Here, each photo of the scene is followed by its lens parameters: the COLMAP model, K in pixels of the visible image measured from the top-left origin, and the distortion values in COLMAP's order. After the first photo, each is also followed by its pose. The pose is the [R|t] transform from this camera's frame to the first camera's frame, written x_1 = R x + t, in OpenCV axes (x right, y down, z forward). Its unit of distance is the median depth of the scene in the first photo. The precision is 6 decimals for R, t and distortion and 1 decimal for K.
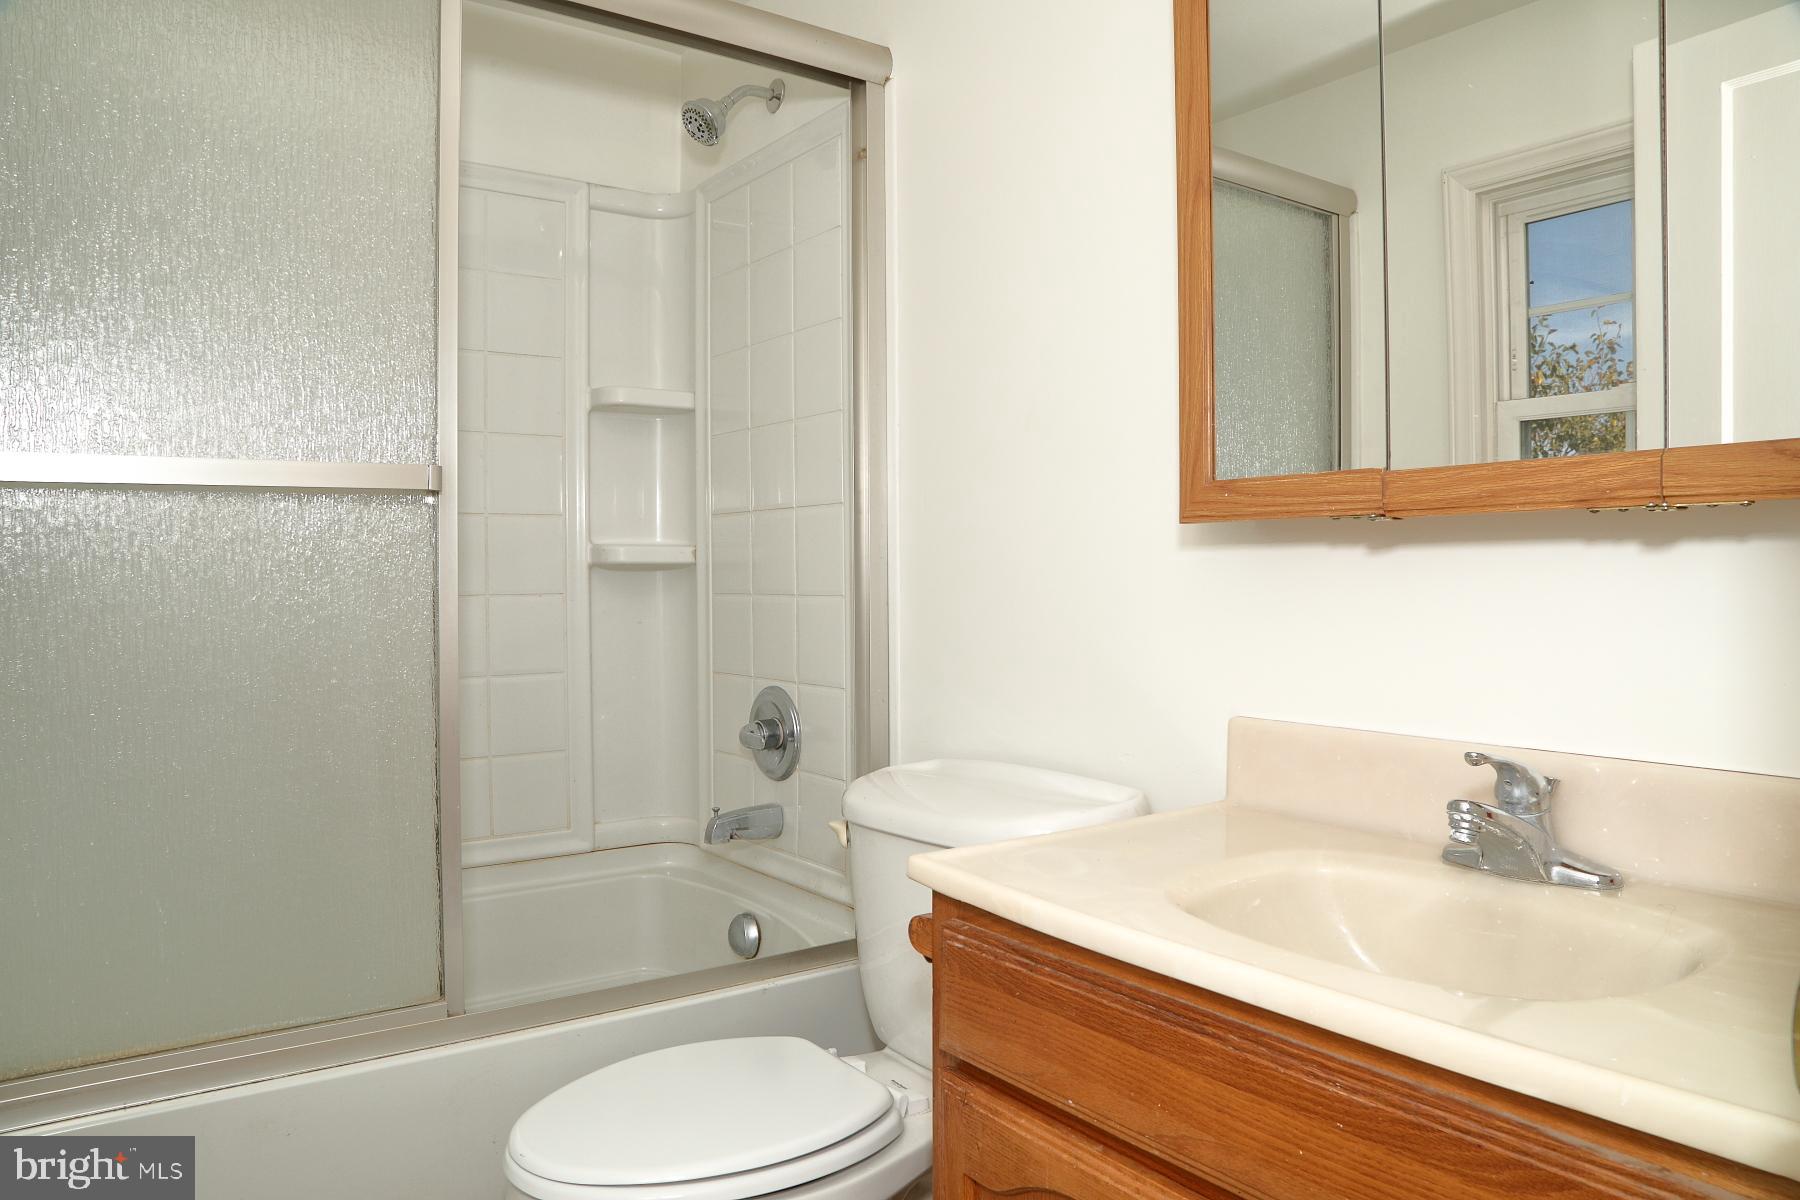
lens RADIAL K [[1241.4, 0, 894.7], [0, 1241.4, 602.8], [0, 0, 1]] dist [-0.118358, 0.057622]
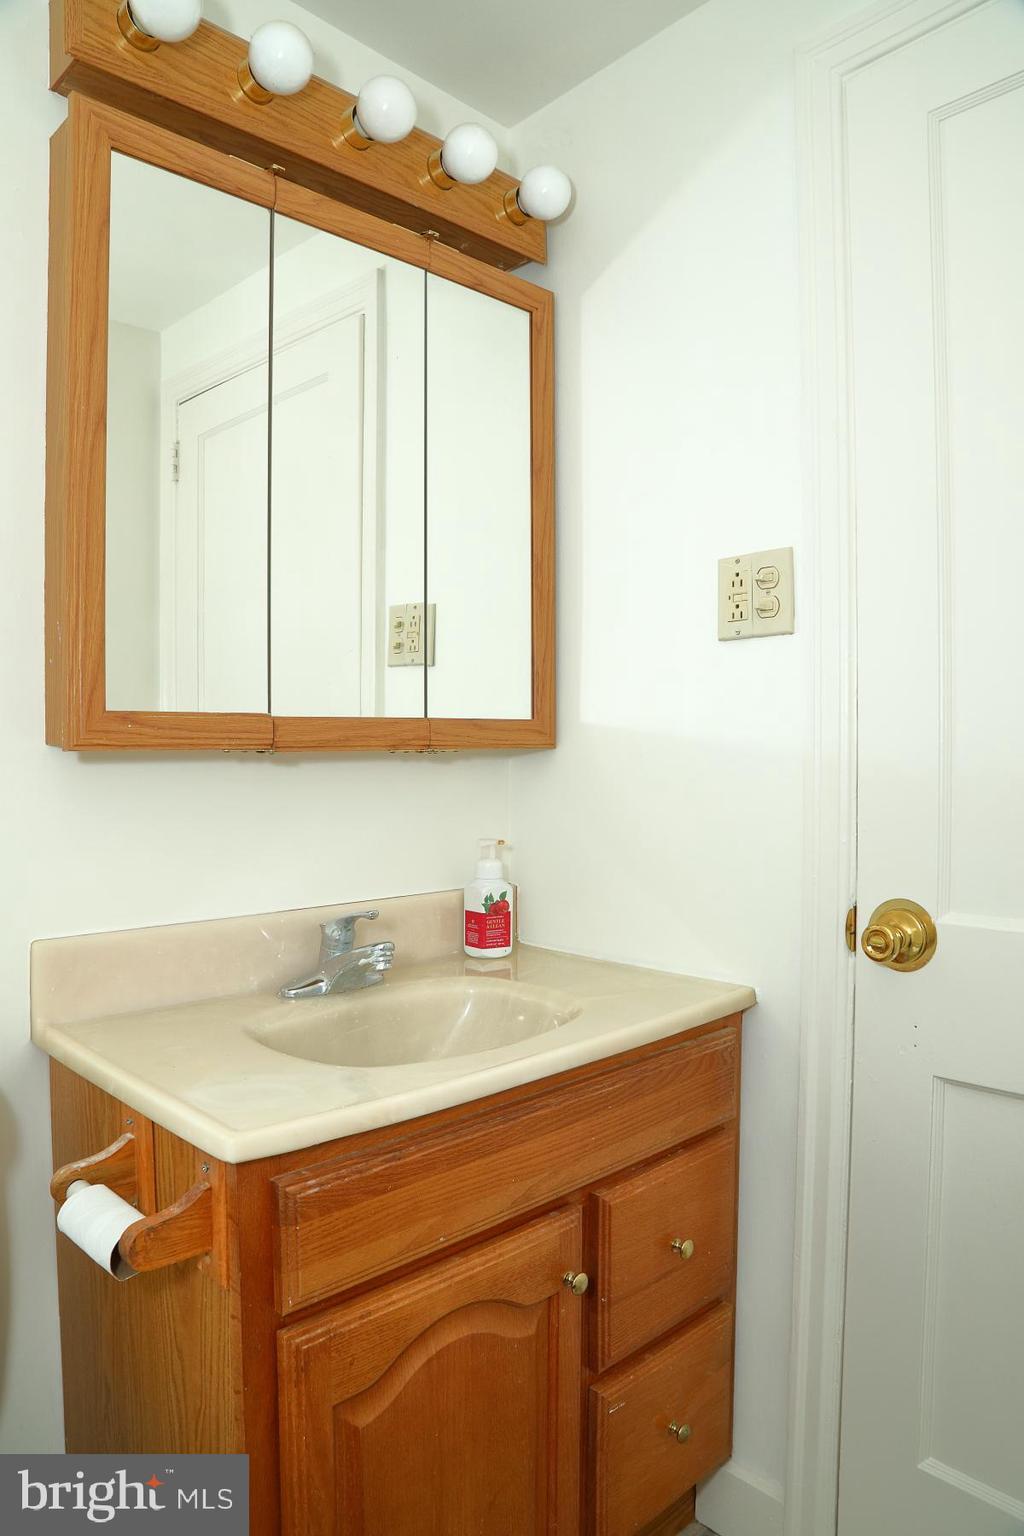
lens RADIAL K [[1059.3, 0, 508.1], [0, 1059.3, 761.3], [0, 0, 1]] dist [-0.118358, 0.057622]
pose [[-0.164270, -0.013999, 0.986316, -0.855184], [0.024446, 0.999534, 0.018258, -0.083873], [-0.986113, 0.027111, -0.163851, 1.054439]]
